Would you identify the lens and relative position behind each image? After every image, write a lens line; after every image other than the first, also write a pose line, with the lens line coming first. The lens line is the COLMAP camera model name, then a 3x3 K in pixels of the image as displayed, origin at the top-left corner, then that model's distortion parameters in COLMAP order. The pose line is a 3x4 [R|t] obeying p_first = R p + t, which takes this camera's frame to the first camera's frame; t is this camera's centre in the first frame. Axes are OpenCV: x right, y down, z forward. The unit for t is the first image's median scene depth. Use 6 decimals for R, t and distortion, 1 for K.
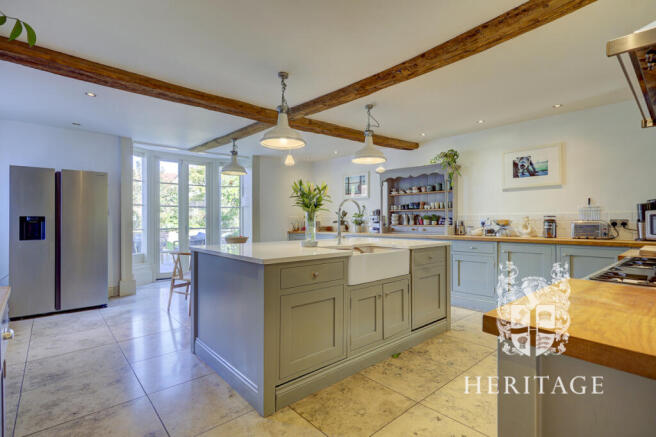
lens RADIAL K [[312.6, 0, 330.5], [0, 312.6, 218.4], [0, 0, 1]] dist [-0.000785, -0.000021]
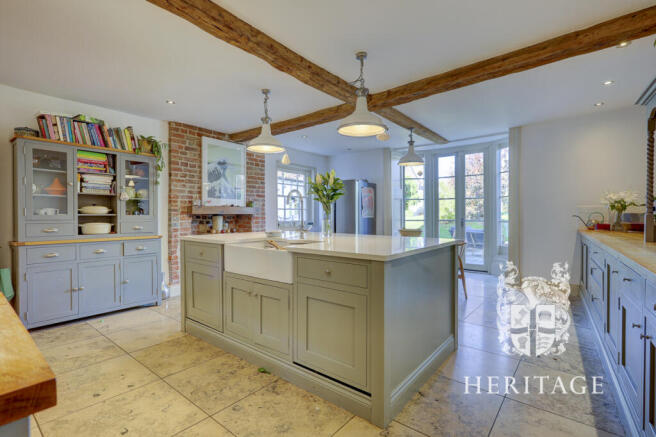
lens RADIAL K [[312.6, 0, 330.5], [0, 312.6, 218.4], [0, 0, 1]] dist [-0.000785, -0.000021]
pose [[0.169399, 0.019204, -0.985361, 1.061513], [0.008022, 0.999750, 0.020863, 0.003668], [0.985515, -0.011439, 0.169202, 1.025107]]
